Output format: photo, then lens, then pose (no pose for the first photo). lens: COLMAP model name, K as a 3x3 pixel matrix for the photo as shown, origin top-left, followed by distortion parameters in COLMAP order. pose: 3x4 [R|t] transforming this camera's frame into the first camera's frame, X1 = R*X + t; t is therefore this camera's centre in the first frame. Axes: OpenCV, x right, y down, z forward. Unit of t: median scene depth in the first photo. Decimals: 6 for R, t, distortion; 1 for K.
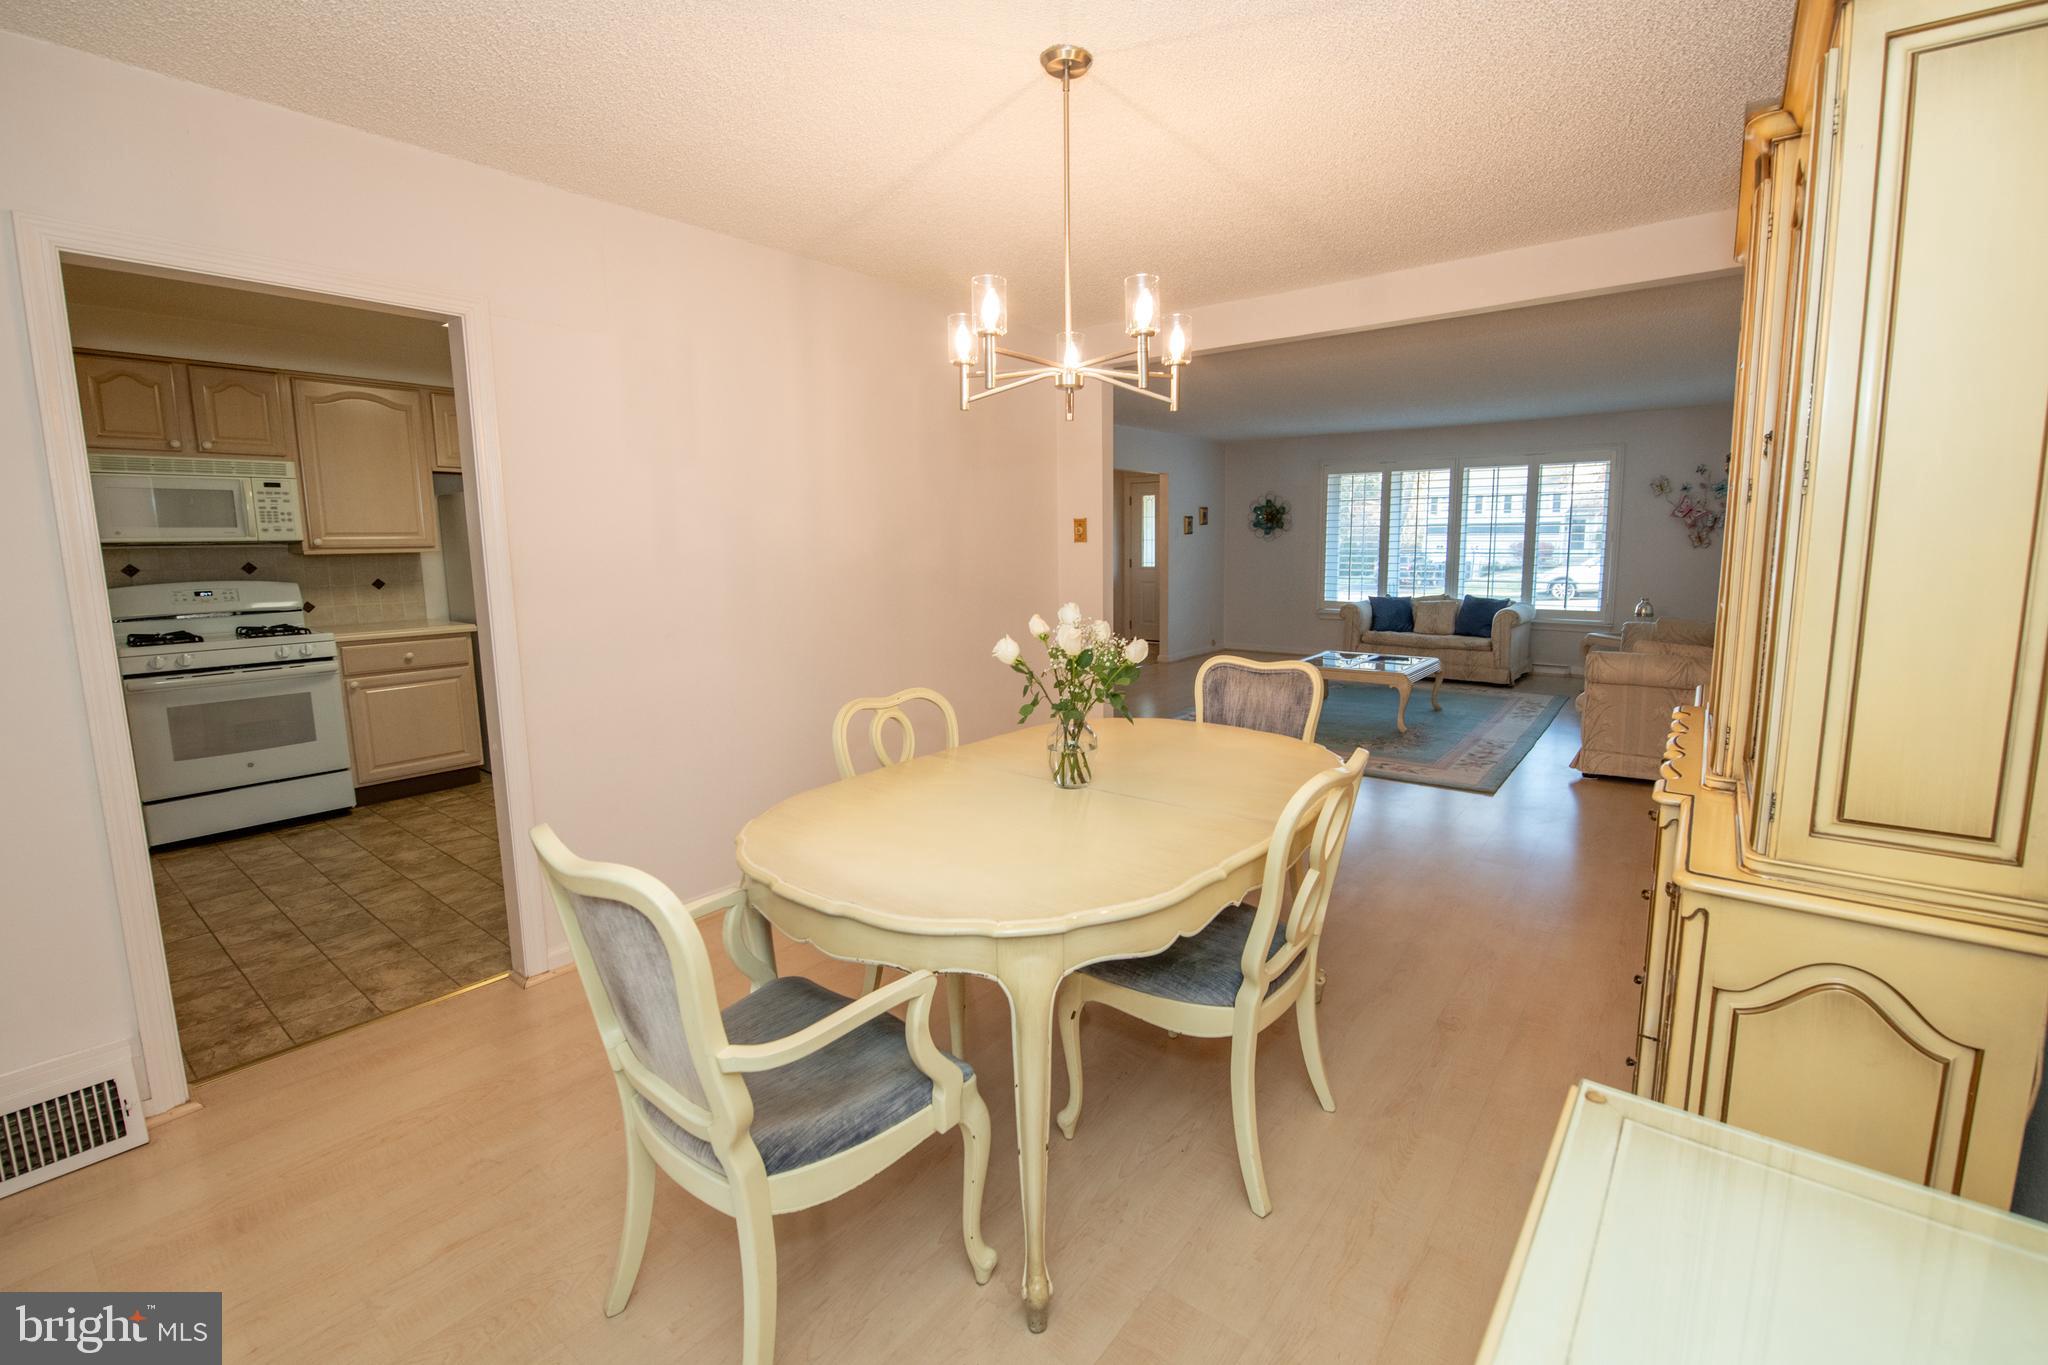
lens RADIAL K [[851.5, 0, 1057.3], [0, 851.5, 645.7], [0, 0, 1]] dist [-0.017152, -0.000427]
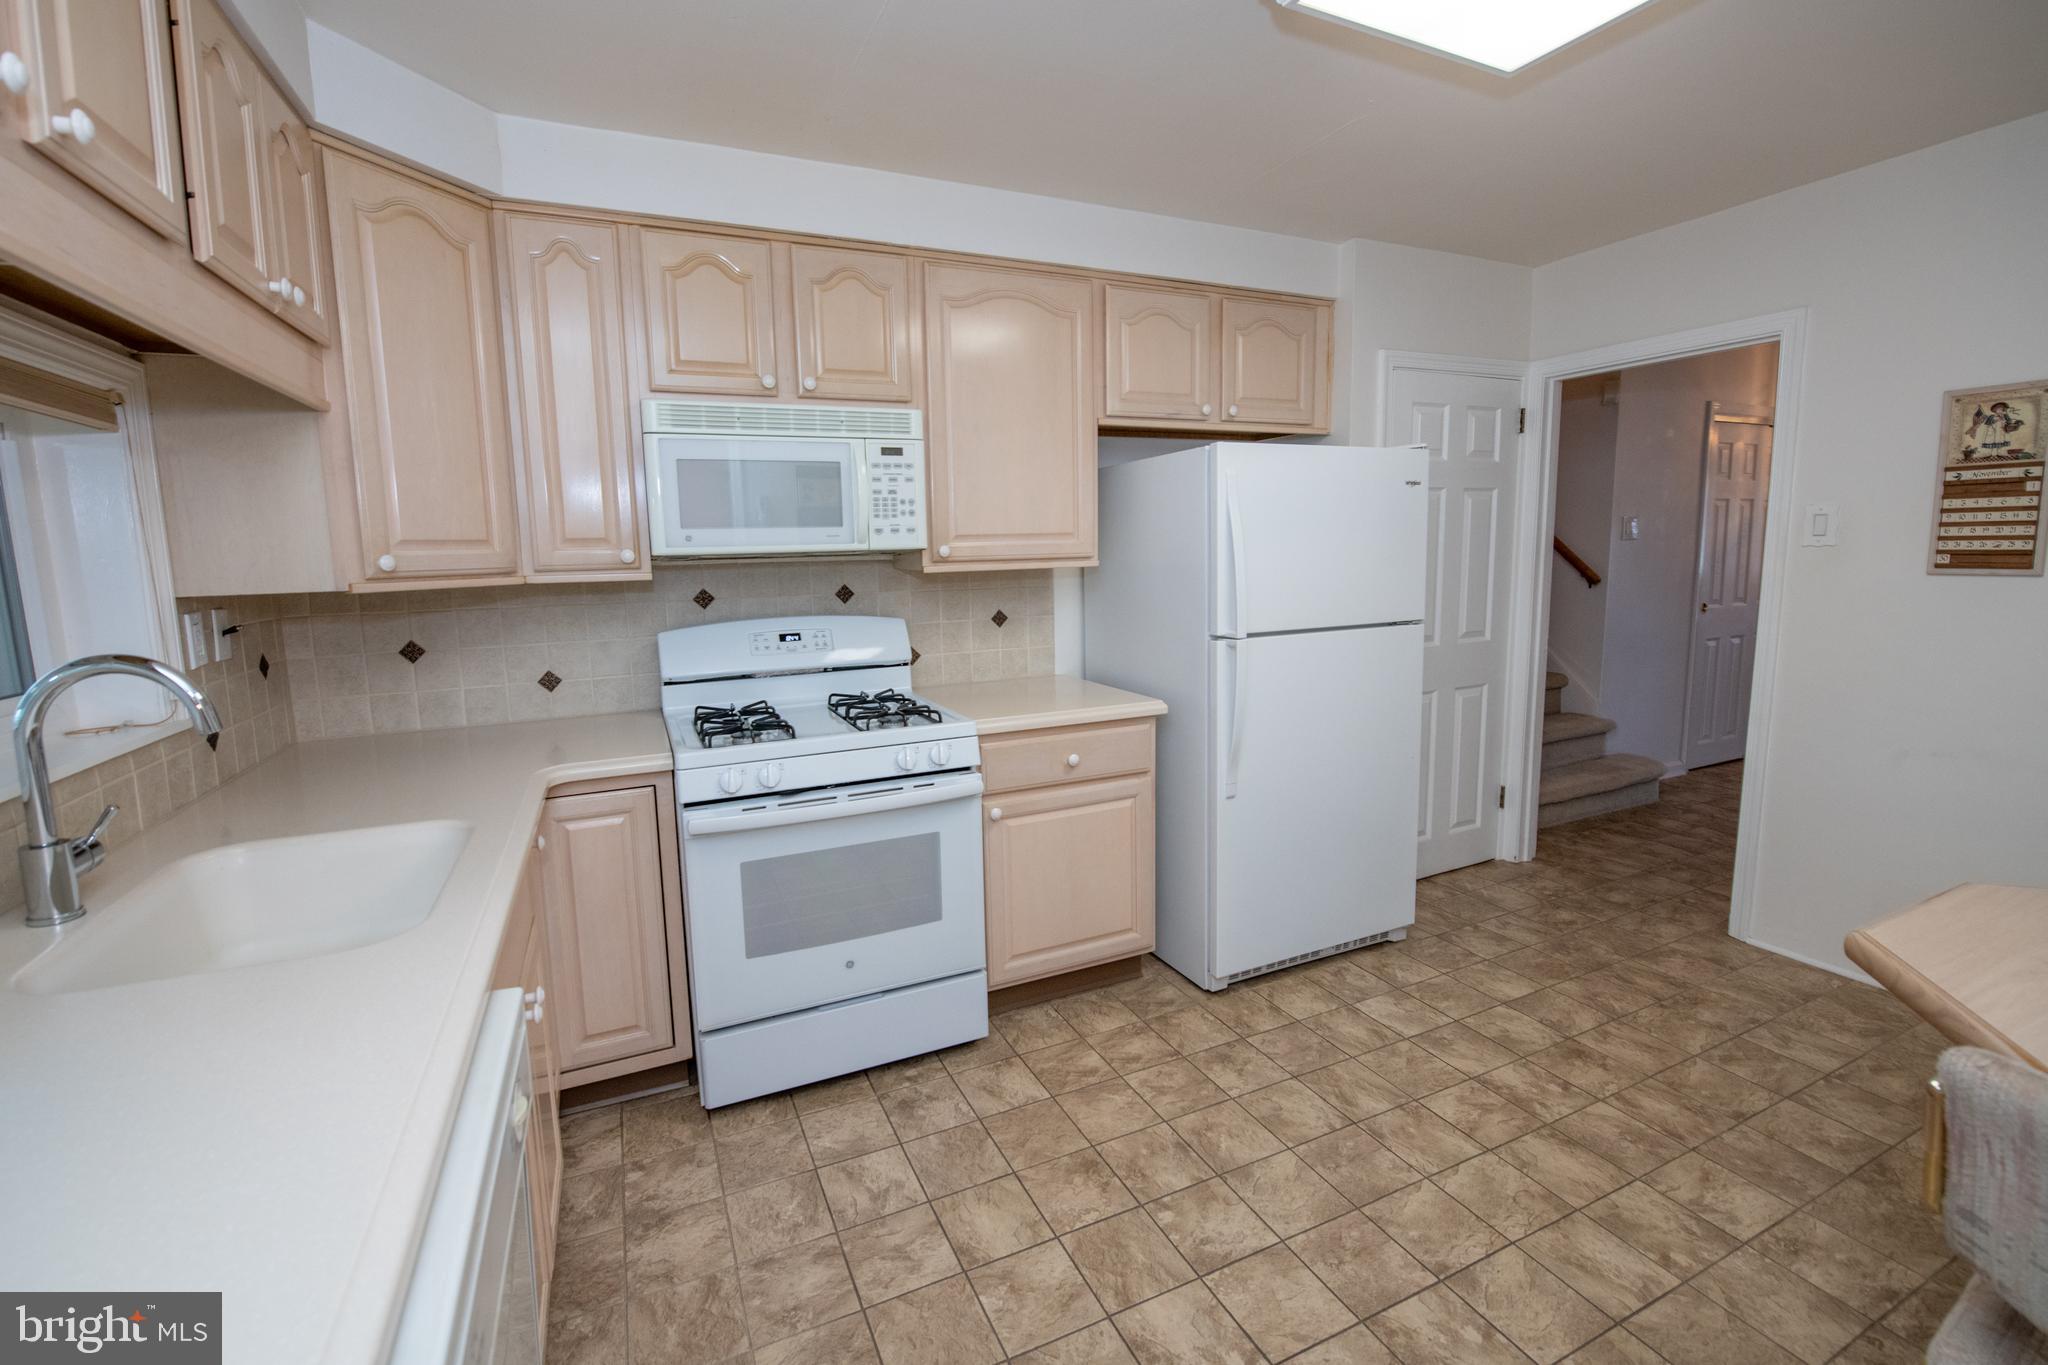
lens RADIAL K [[851.5, 0, 990.3], [0, 851.5, 655.4], [0, 0, 1]] dist [-0.017152, -0.000427]
pose [[0.866748, 0.051944, -0.496034, -0.581196], [-0.047873, 0.998634, 0.020923, -0.068224], [0.496443, 0.005611, 0.868051, 0.528958]]
